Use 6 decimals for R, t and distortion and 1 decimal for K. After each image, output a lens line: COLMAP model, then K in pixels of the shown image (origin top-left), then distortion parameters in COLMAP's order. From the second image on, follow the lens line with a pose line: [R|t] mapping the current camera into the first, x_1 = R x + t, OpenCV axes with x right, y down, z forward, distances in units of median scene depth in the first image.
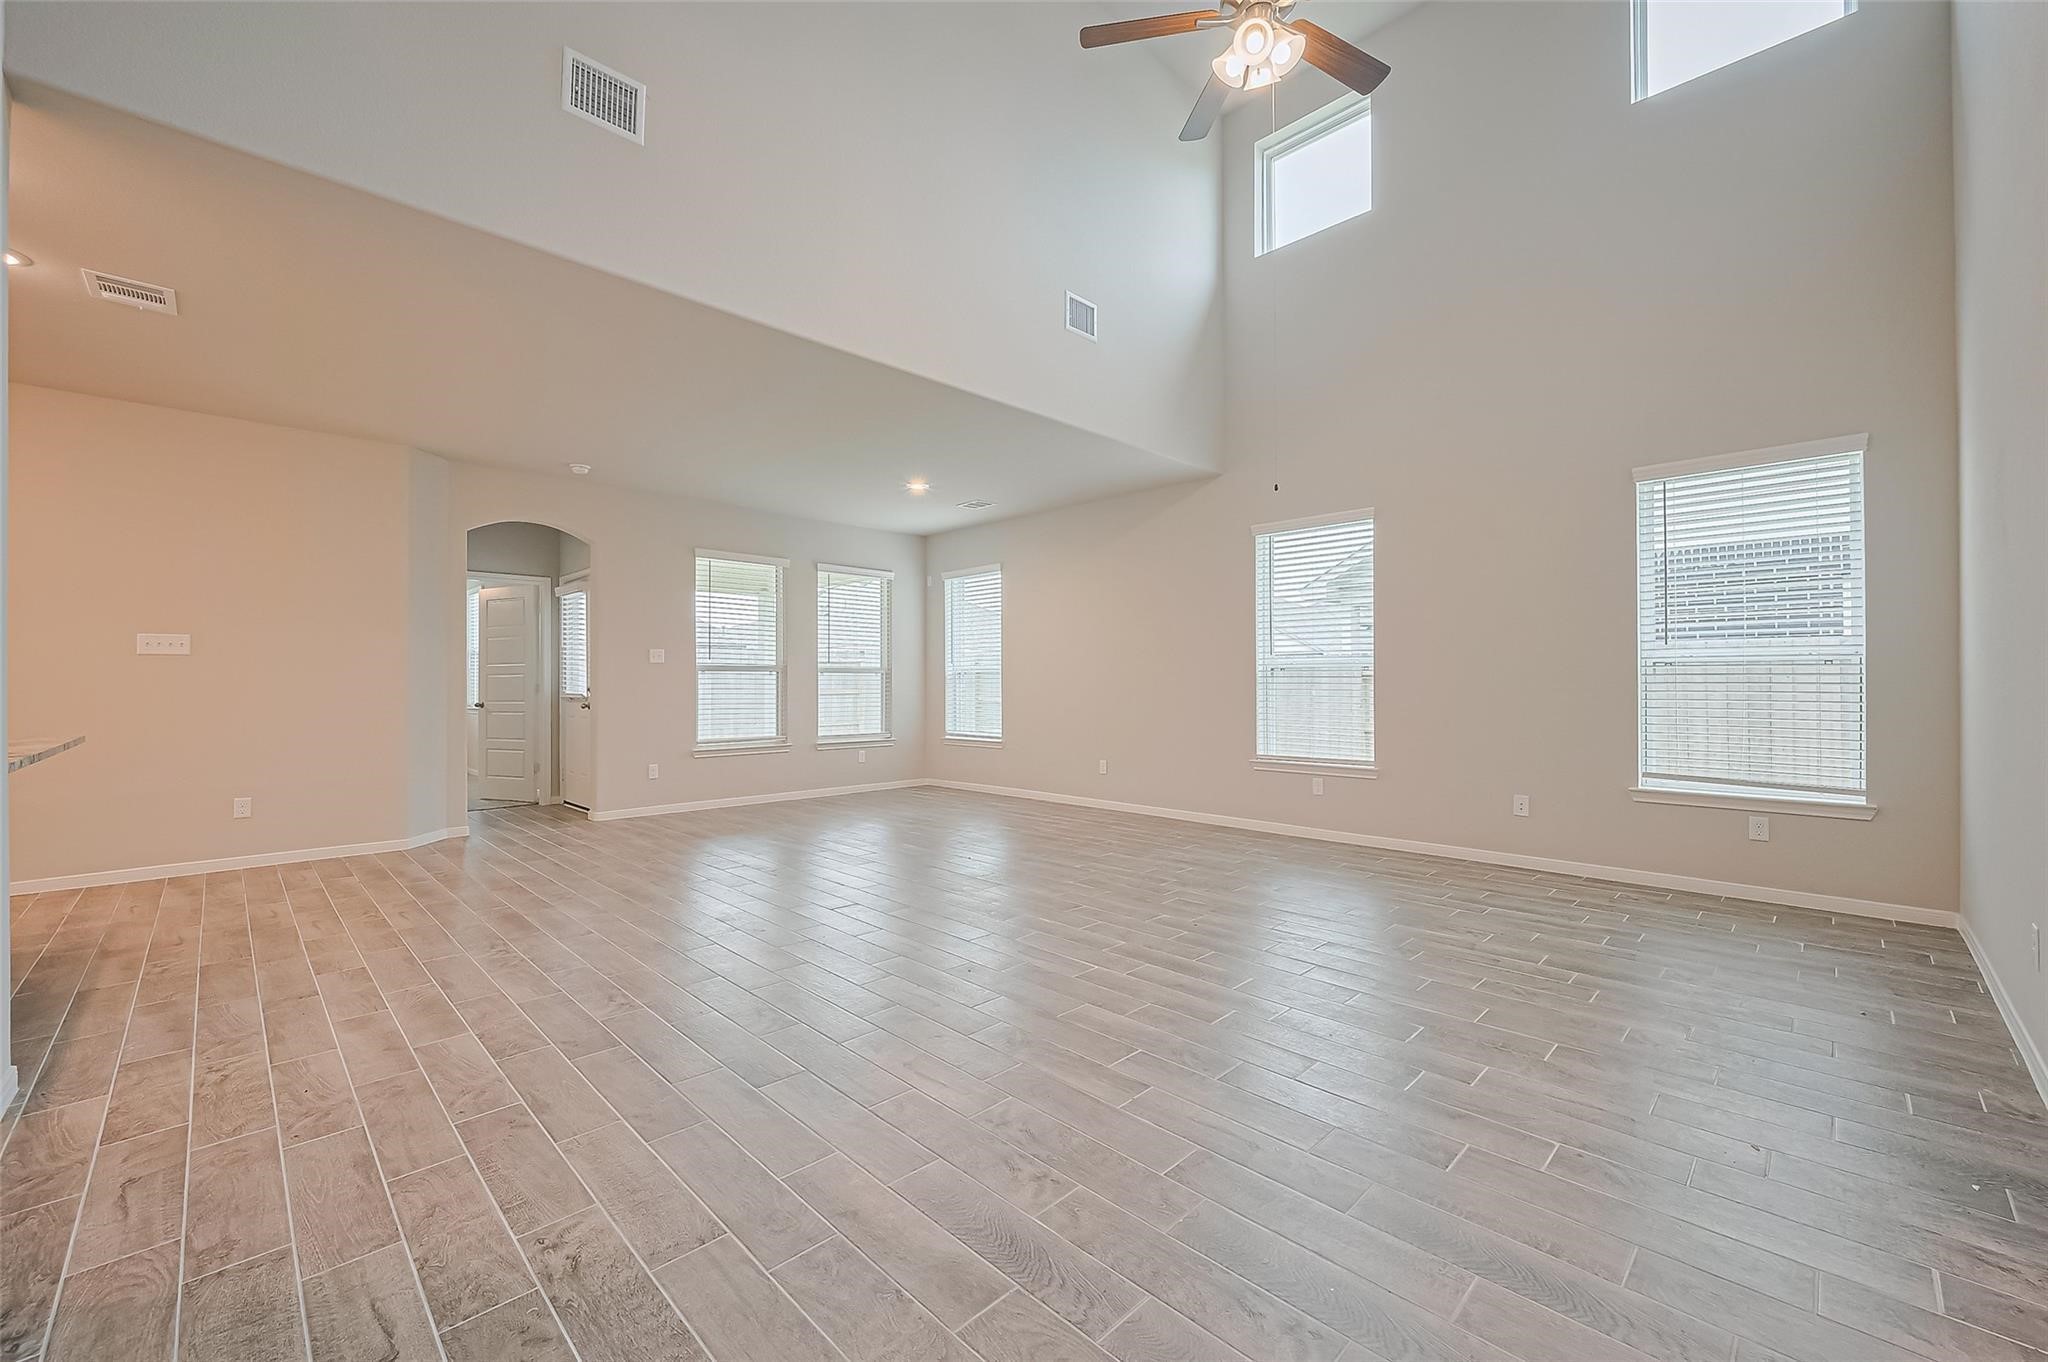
lens RADIAL K [[823.7, 0, 1029.0], [0, 823.7, 666.0], [0, 0, 1]] dist [-0.000478, 0.000322]
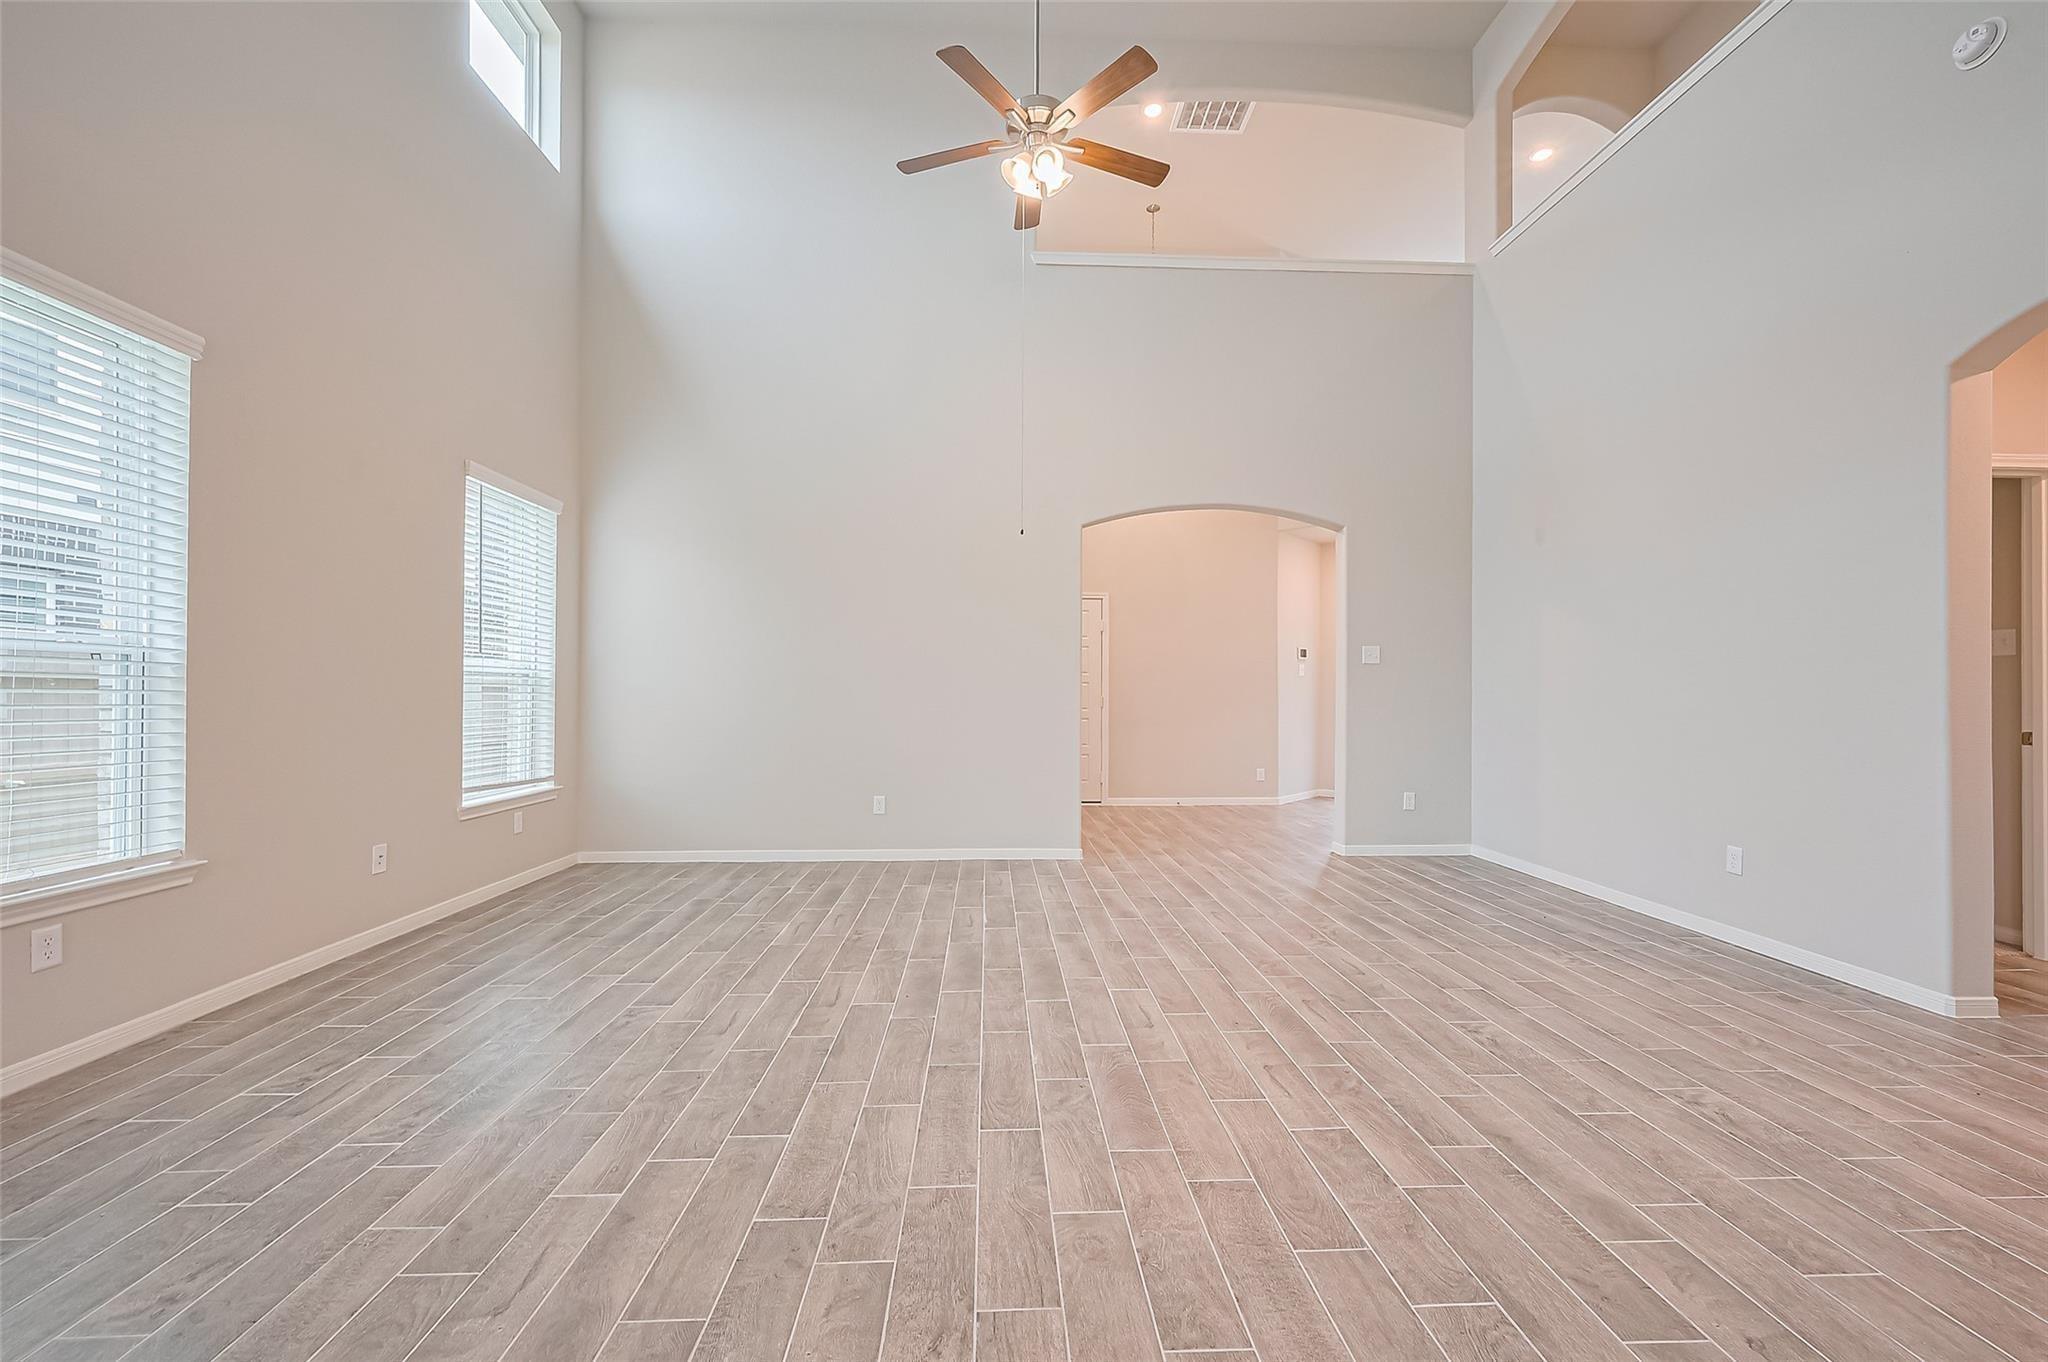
lens RADIAL K [[823.2, 0, 1022.9], [0, 823.2, 686.3], [0, 0, 1]] dist [0.004829, -0.000652]
pose [[-0.737391, 0.008286, 0.675416, -0.268373], [-0.015294, 0.999464, -0.028959, 0.024195], [-0.675293, -0.031684, -0.736868, 0.975553]]
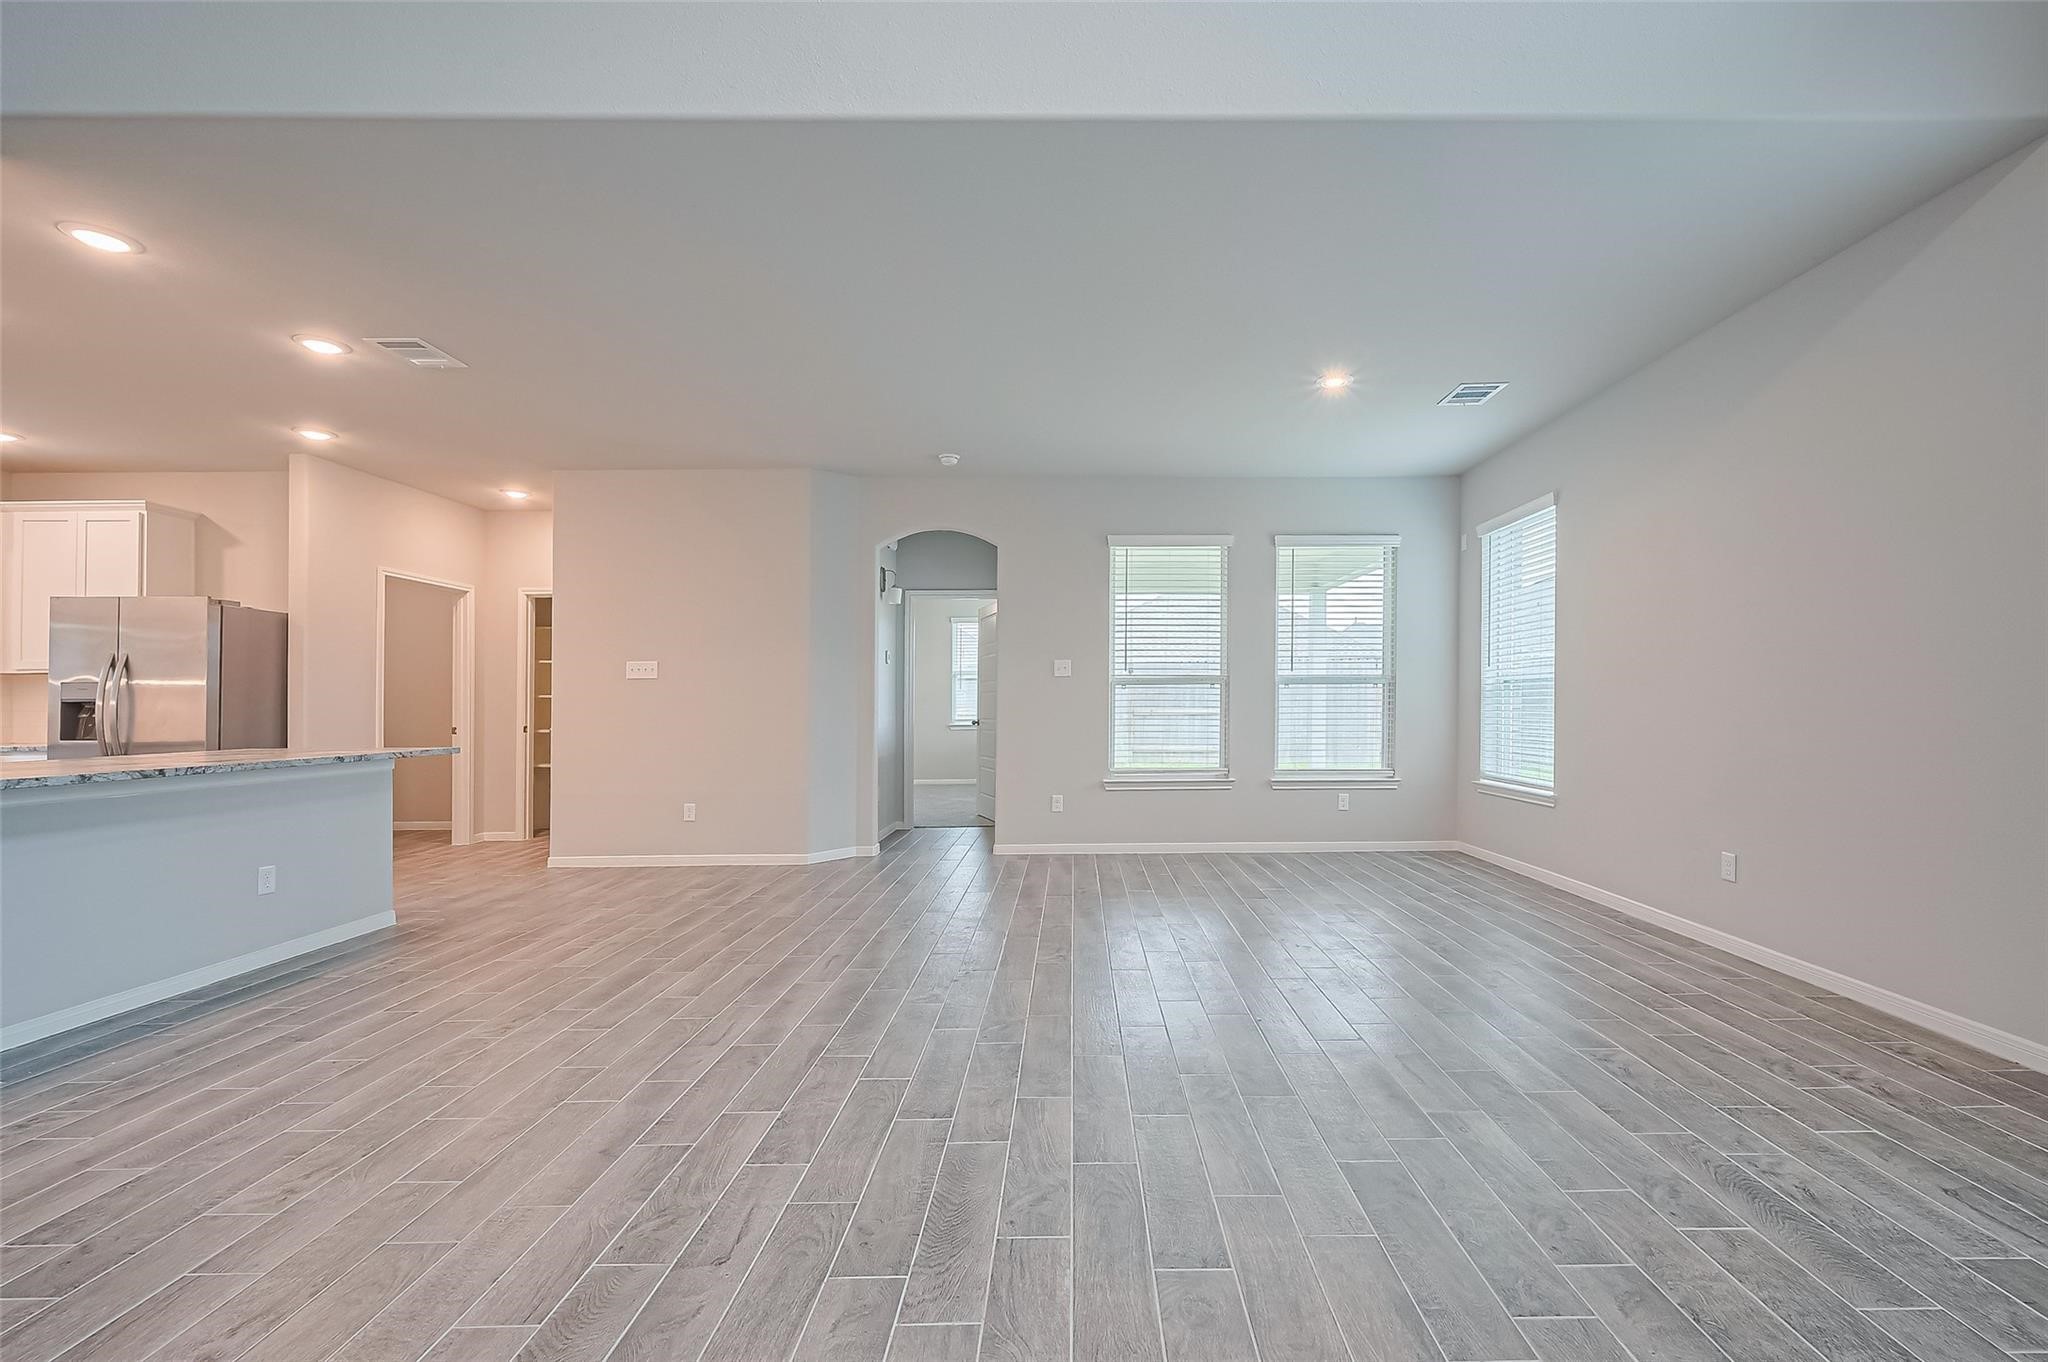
lens RADIAL K [[841.8, 0, 1082.7], [0, 841.8, 711.2], [0, 0, 1]] dist [0.000847, -0.000021]
pose [[0.715887, 0.002148, -0.698213, 0.204599], [0.021246, 0.999465, 0.024858, 0.013277], [0.697893, -0.032630, 0.715459, 0.471171]]
